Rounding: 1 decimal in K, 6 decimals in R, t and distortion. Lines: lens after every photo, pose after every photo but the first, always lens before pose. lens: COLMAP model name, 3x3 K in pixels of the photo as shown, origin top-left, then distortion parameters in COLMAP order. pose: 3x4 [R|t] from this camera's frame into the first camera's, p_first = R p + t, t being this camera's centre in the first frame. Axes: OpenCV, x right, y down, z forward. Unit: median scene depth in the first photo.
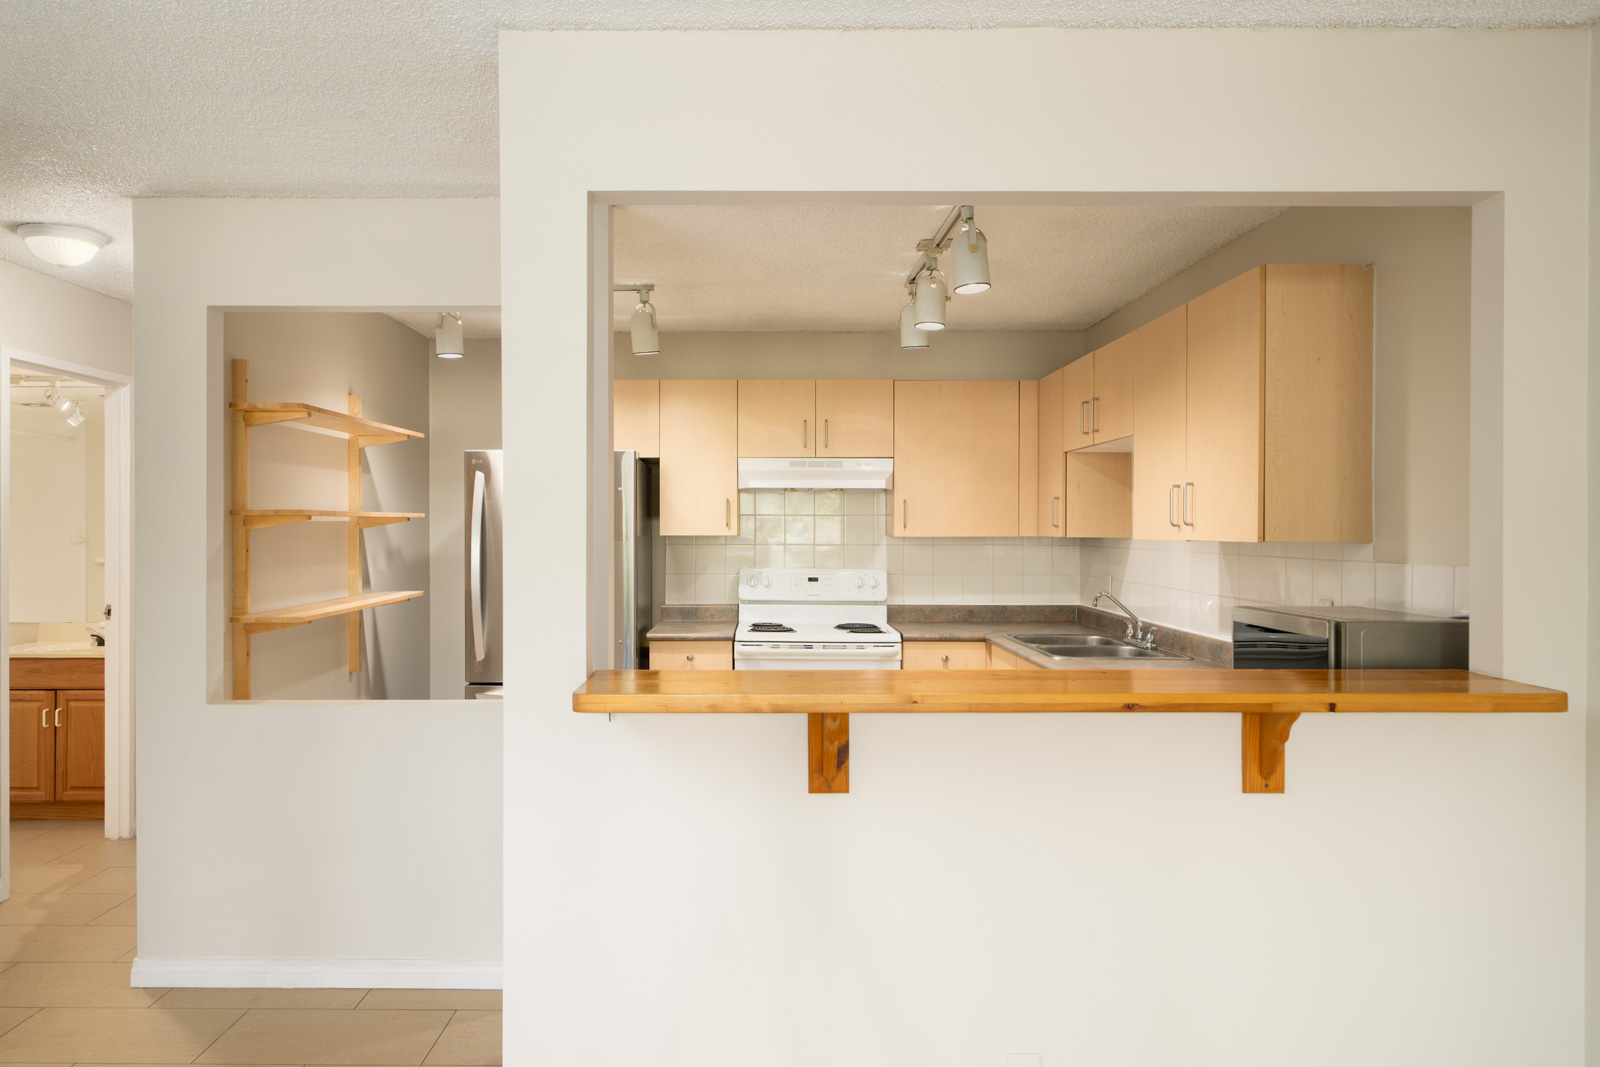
lens RADIAL K [[1045.2, 0, 760.3], [0, 1045.2, 535.1], [0, 0, 1]] dist [-0.001039, -0.001066]
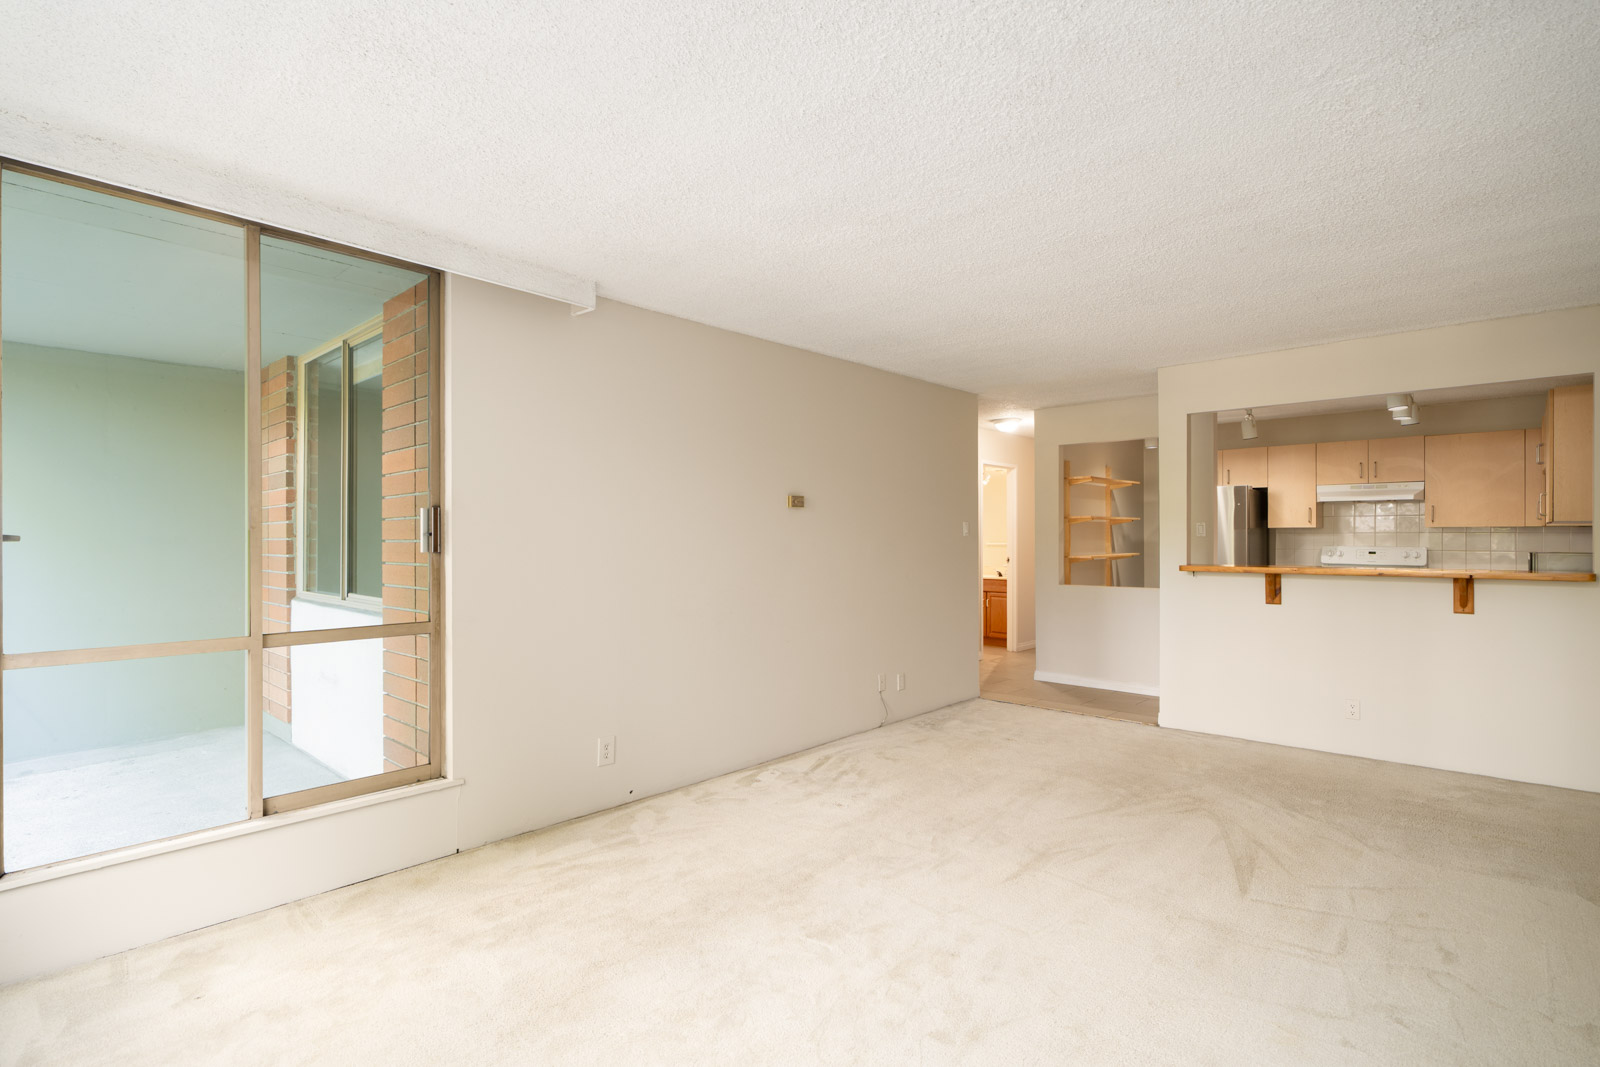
lens RADIAL K [[773.2, 0, 800.0], [0, 773.2, 533.5], [0, 0, 1]] dist [0.000215, 0.000267]
pose [[0.741186, -0.005204, -0.671279, 0.222794], [-0.002980, 0.999935, -0.011043, 0.029237], [0.671293, 0.010186, 0.741122, -0.635617]]
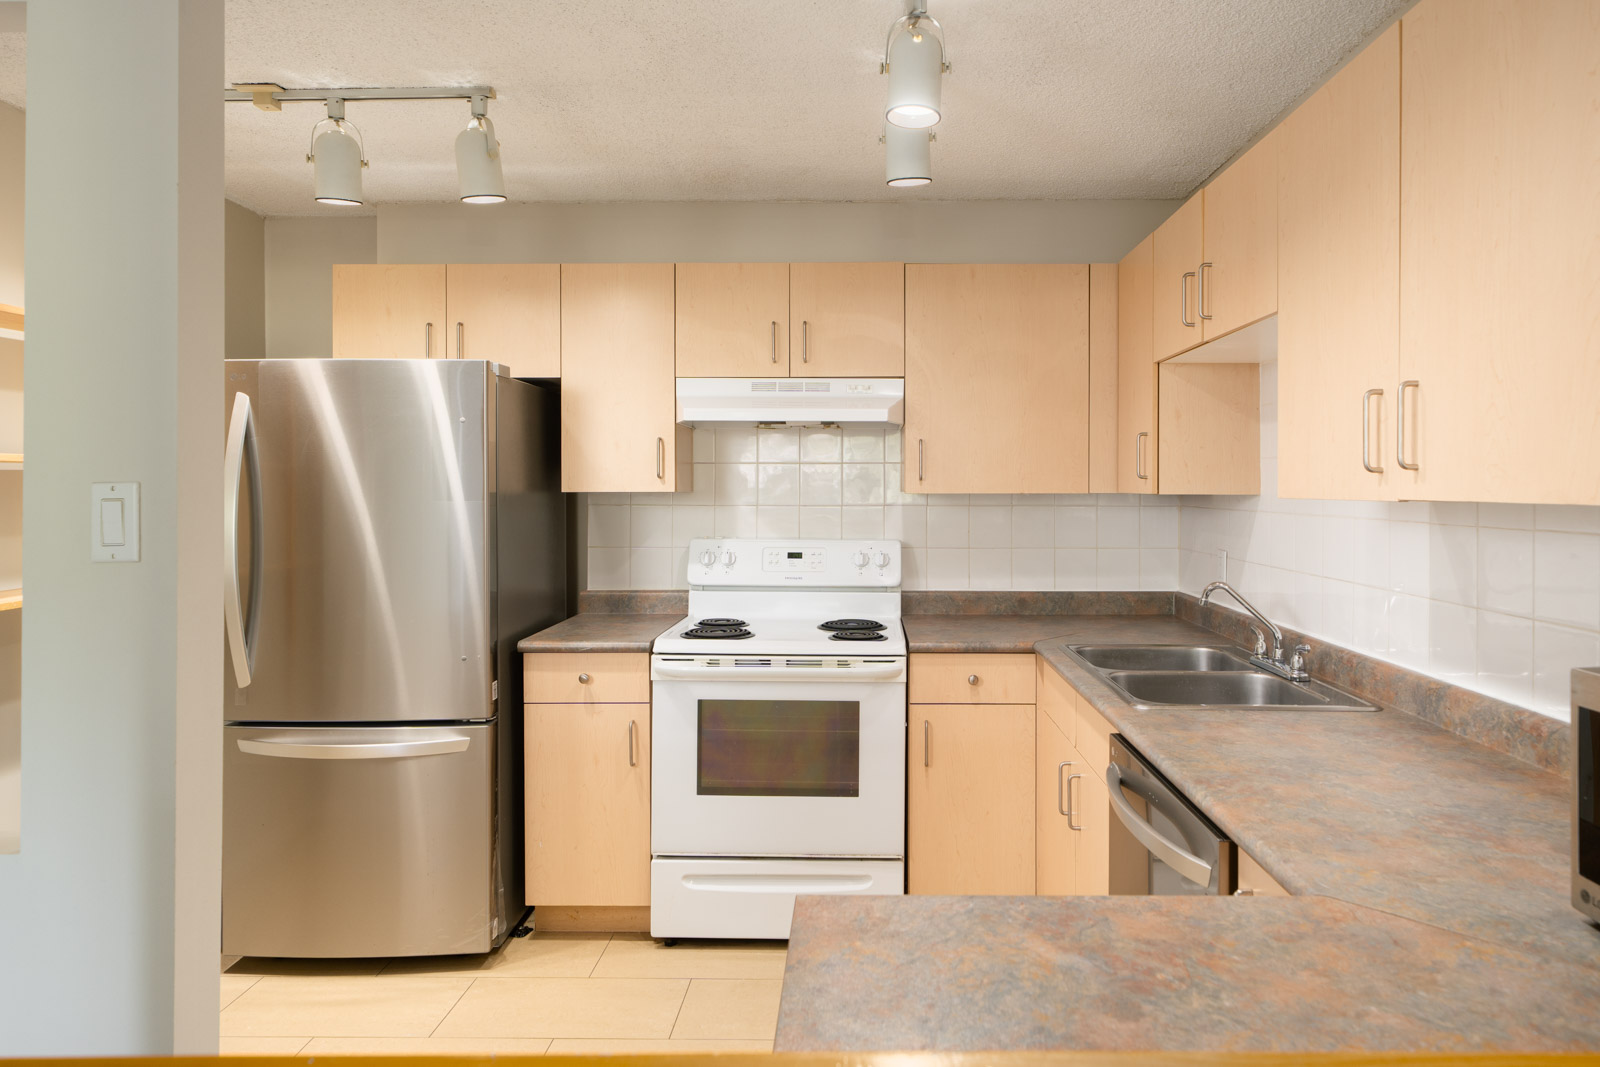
lens RADIAL K [[1048.4, 0, 854.0], [0, 1048.4, 492.9], [0, 0, 1]] dist [-0.006076, -0.001392]
pose [[0.999999, -0.001067, 0.000341, 0.095707], [0.001067, 0.999999, 0.000341, 0.000868], [-0.000341, -0.000341, 1.000000, 0.323269]]
